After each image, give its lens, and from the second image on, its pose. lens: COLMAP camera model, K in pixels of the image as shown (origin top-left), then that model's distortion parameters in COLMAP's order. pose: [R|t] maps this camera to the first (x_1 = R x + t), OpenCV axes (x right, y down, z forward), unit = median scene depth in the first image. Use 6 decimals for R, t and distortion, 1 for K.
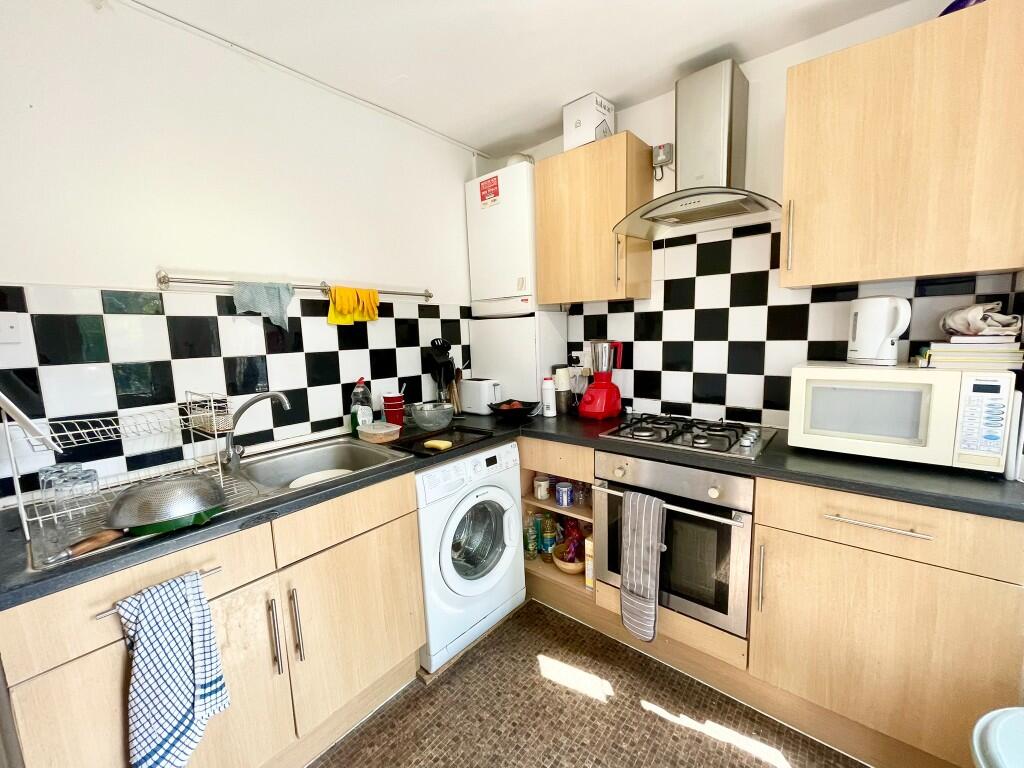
lens RADIAL K [[415.3, 0, 512.3], [0, 415.3, 384.0], [0, 0, 1]] dist [-0.002928, 0.000281]
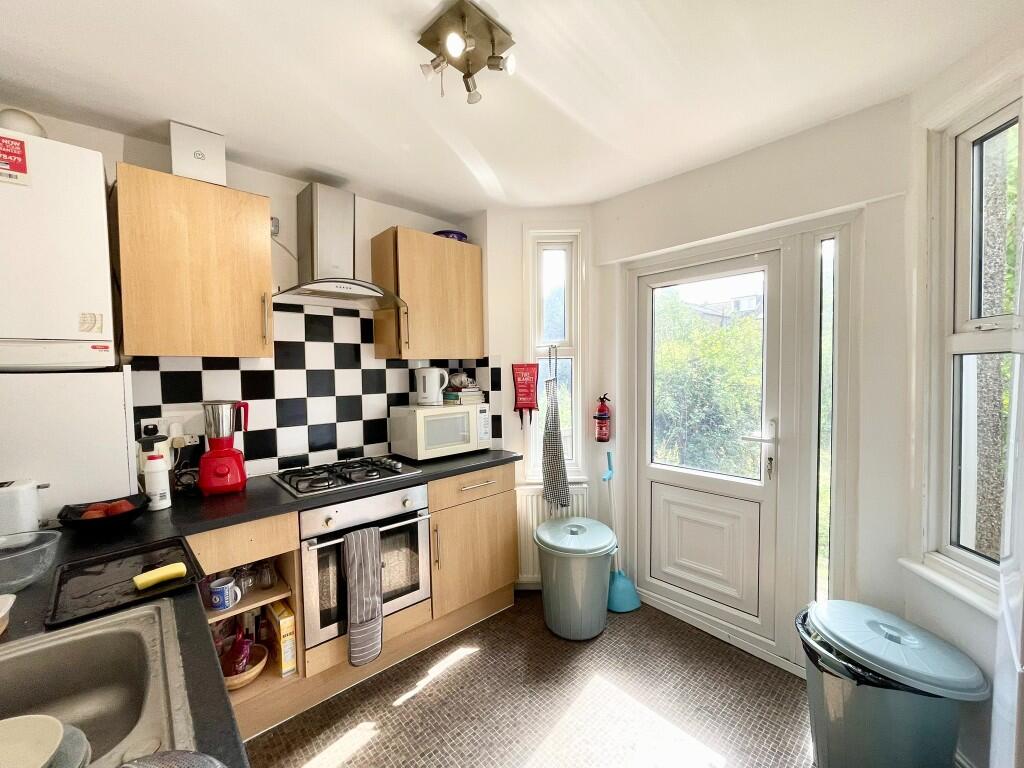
lens RADIAL K [[415.3, 0, 511.4], [0, 415.3, 384.0], [0, 0, 1]] dist [-0.002928, 0.000281]
pose [[0.135812, -0.005668, 0.990718, -0.650548], [0.139126, 0.990184, -0.013407, -0.051157], [-0.980917, 0.139655, 0.135267, 0.322946]]
